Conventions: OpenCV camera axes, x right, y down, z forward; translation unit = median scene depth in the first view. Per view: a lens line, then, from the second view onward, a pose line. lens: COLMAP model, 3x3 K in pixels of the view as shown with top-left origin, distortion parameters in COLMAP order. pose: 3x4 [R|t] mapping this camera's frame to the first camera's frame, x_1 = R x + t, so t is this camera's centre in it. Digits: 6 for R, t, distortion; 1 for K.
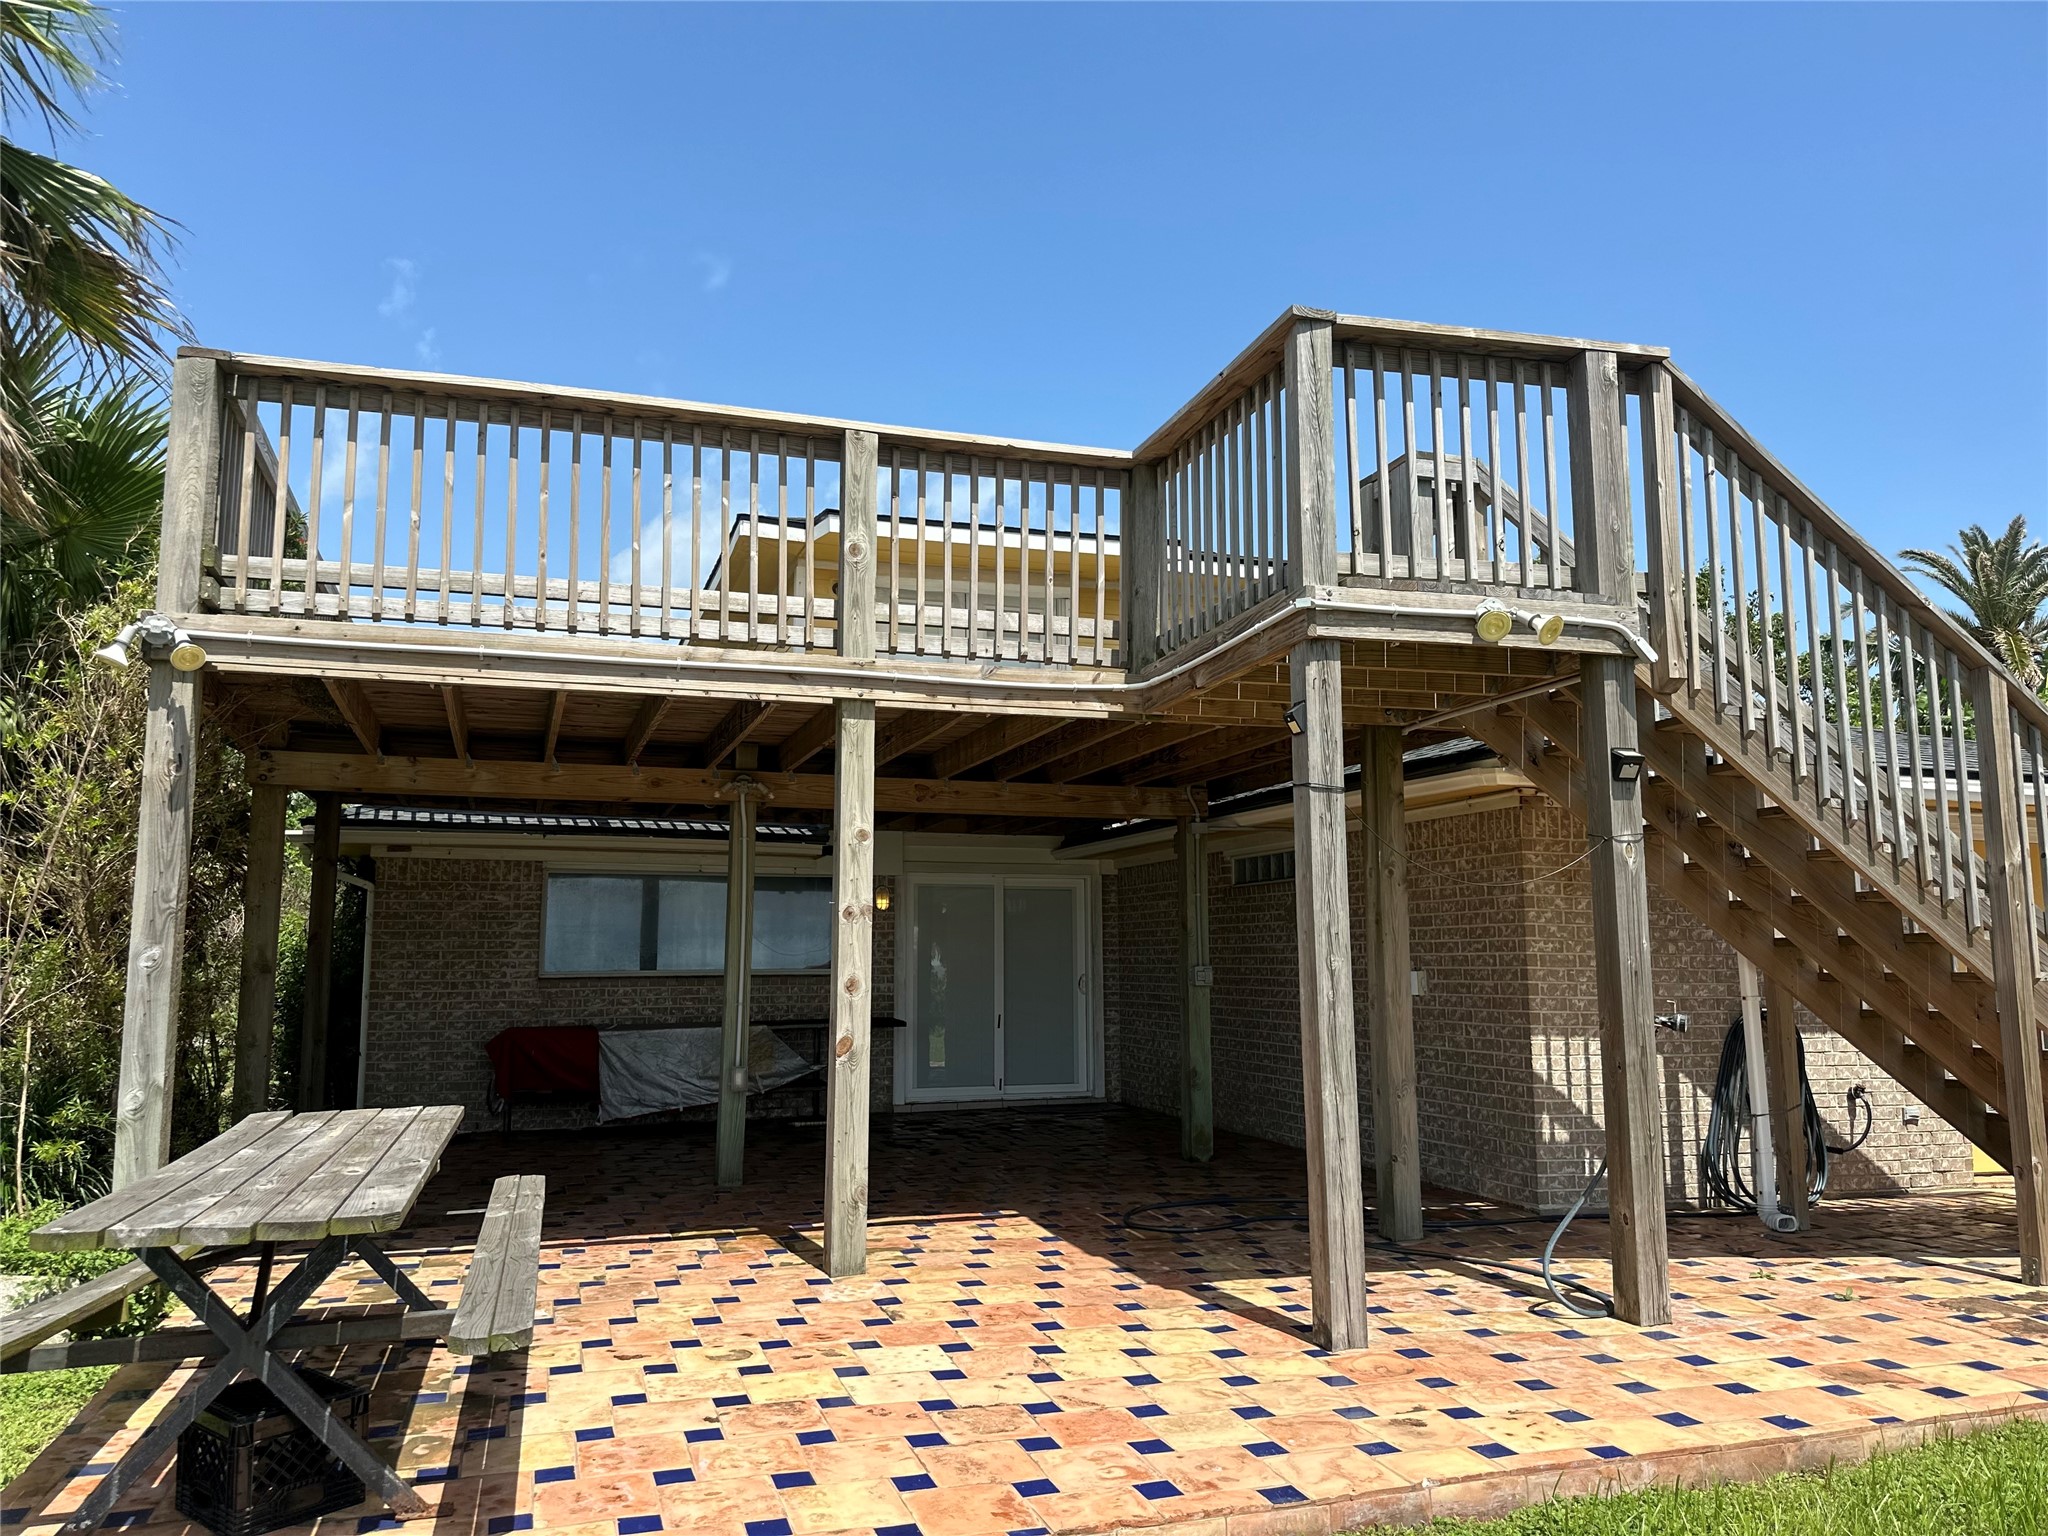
lens RADIAL K [[1421.4, 0, 1024.0], [0, 1421.4, 768.0], [0, 0, 1]] dist [0.072855, -0.164898]
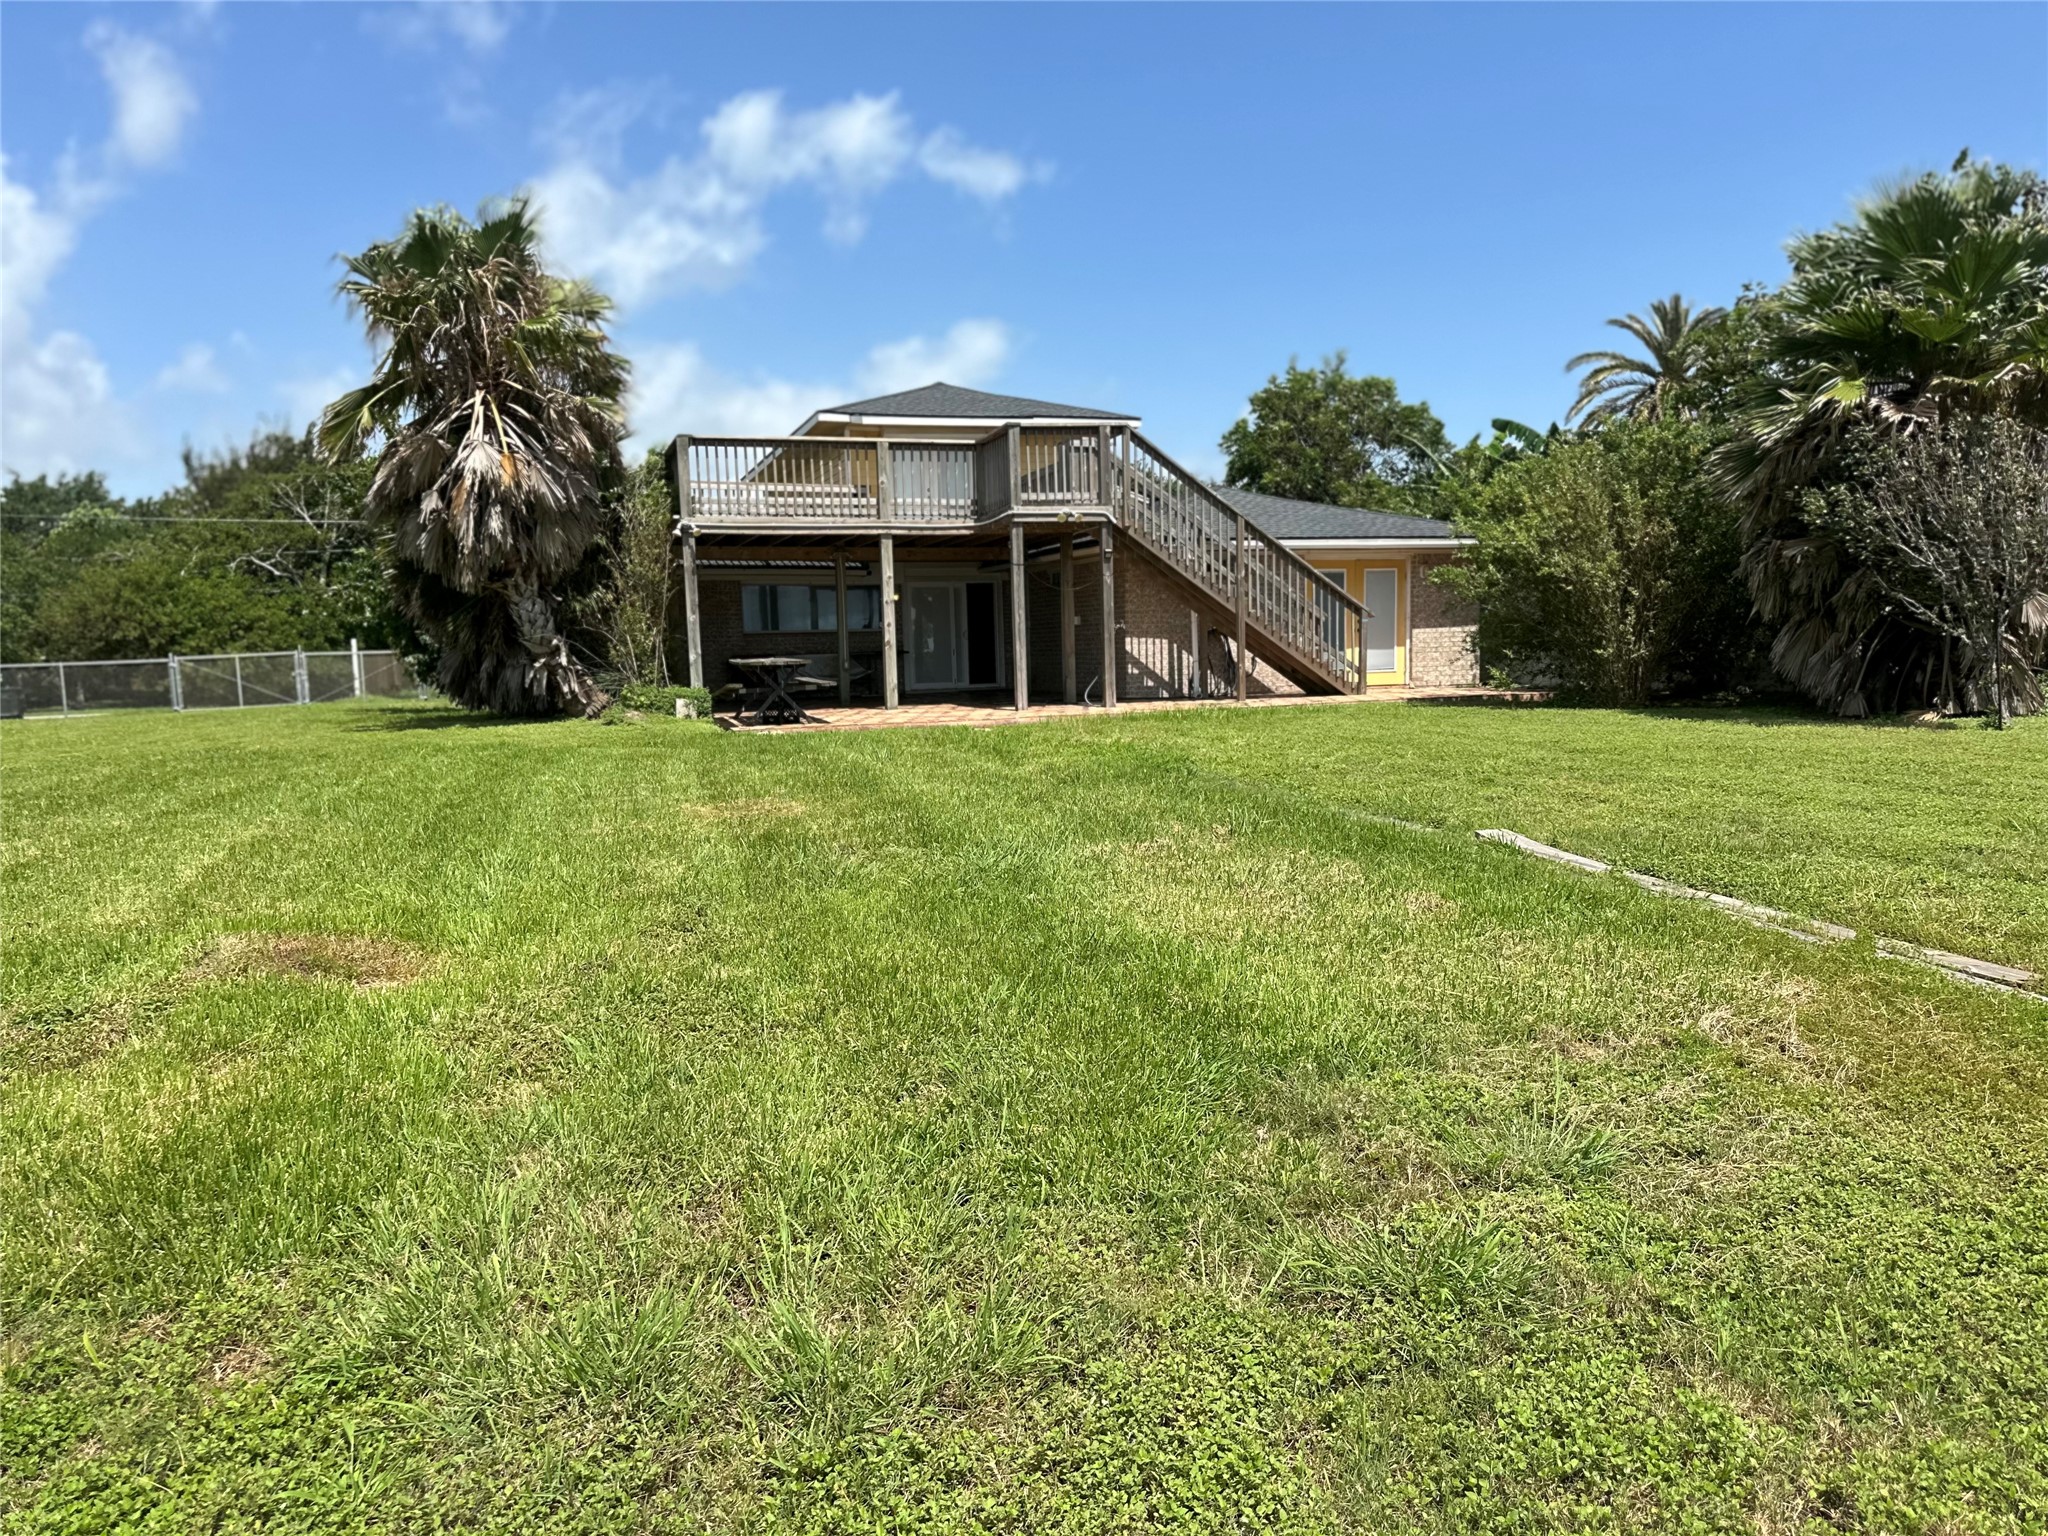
lens RADIAL K [[1421.4, 0, 1024.0], [0, 1421.4, 768.0], [0, 0, 1]] dist [0.072855, -0.164898]
pose [[0.999526, -0.027582, -0.013676, 0.207244], [0.029924, 0.974811, 0.221016, -0.222198], [0.007235, -0.221320, 0.975174, -2.091341]]
